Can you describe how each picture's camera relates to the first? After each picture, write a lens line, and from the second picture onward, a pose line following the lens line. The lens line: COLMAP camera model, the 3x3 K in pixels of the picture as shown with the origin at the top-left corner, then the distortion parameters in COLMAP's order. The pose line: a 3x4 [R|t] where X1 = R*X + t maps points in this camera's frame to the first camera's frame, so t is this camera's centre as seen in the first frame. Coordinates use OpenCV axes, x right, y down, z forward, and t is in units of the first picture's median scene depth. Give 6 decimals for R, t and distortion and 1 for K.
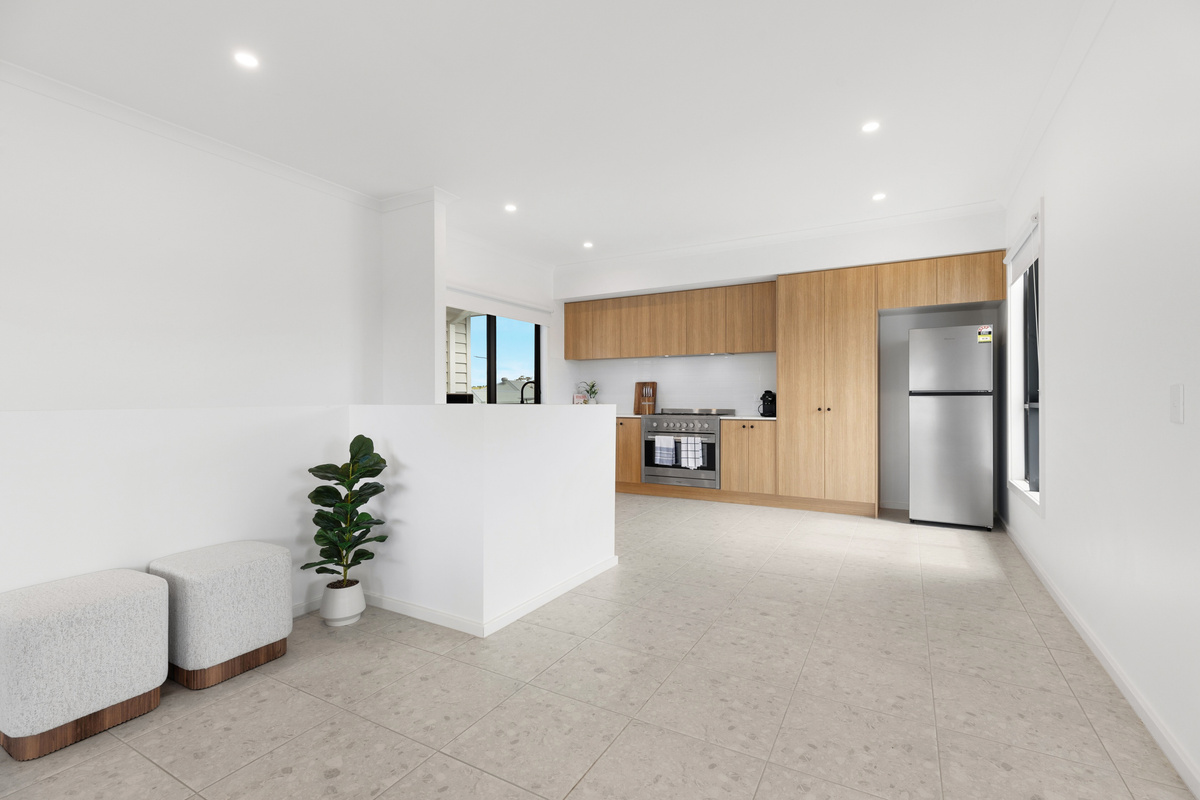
lens RADIAL K [[536.7, 0, 600.0], [0, 536.7, 400.0], [0, 0, 1]] dist [0.002832, 0.000236]
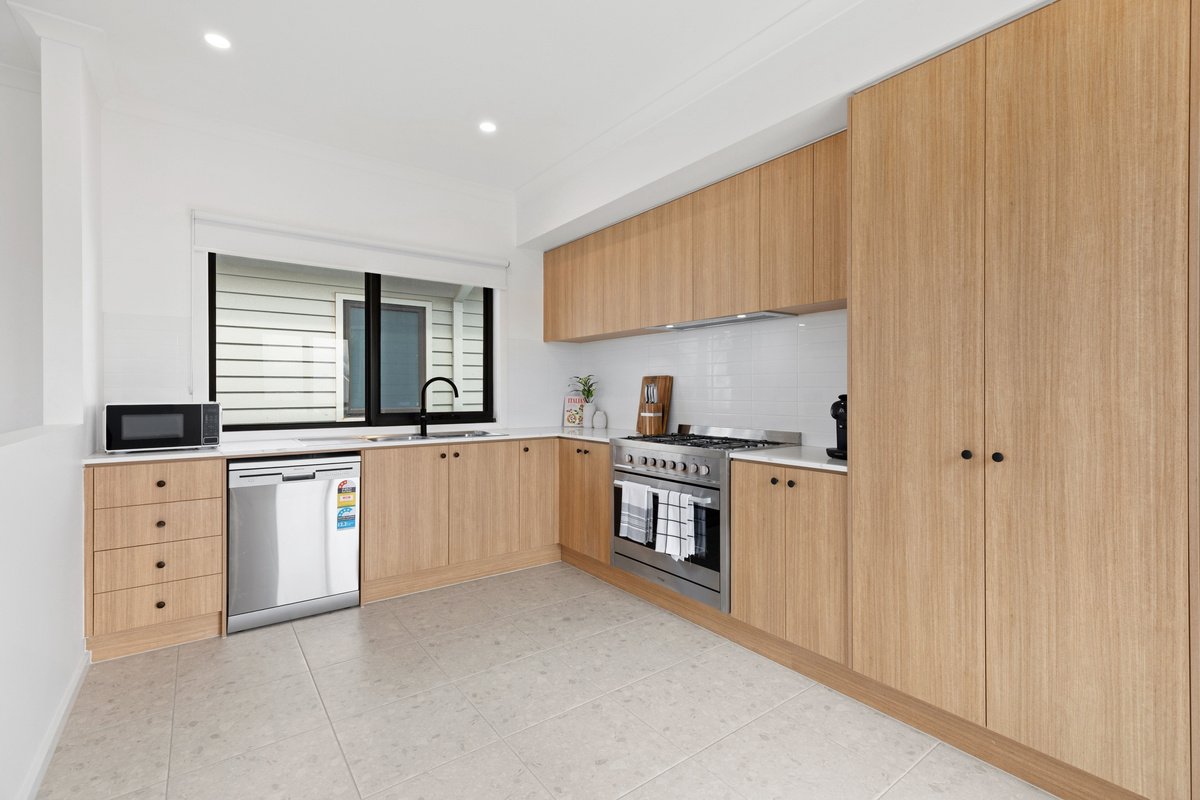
lens RADIAL K [[531.2, 0, 605.5], [0, 531.2, 392.1], [0, 0, 1]] dist [0.002946, 0.000346]
pose [[0.919535, 0.004471, -0.392982, 0.296884], [-0.005967, 0.999979, -0.002585, -0.017217], [0.392963, 0.004722, 0.919542, 0.542949]]
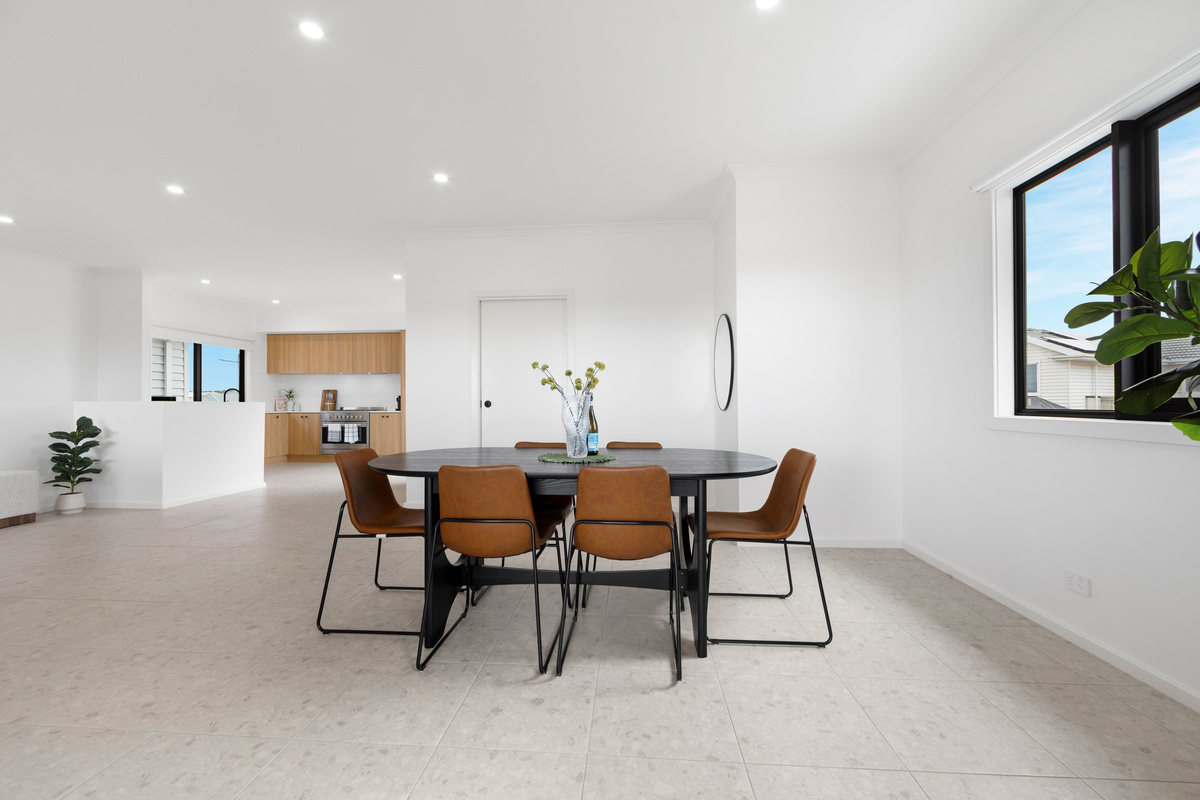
lens RADIAL K [[466.7, 0, 600.0], [0, 466.7, 400.0], [0, 0, 1]] dist [-0.004464, 0.000147]
pose [[0.900459, 0.003420, 0.434927, 0.234597], [0.000638, 0.999958, -0.009184, 0.009847], [-0.434940, 0.008547, 0.900419, -0.615051]]
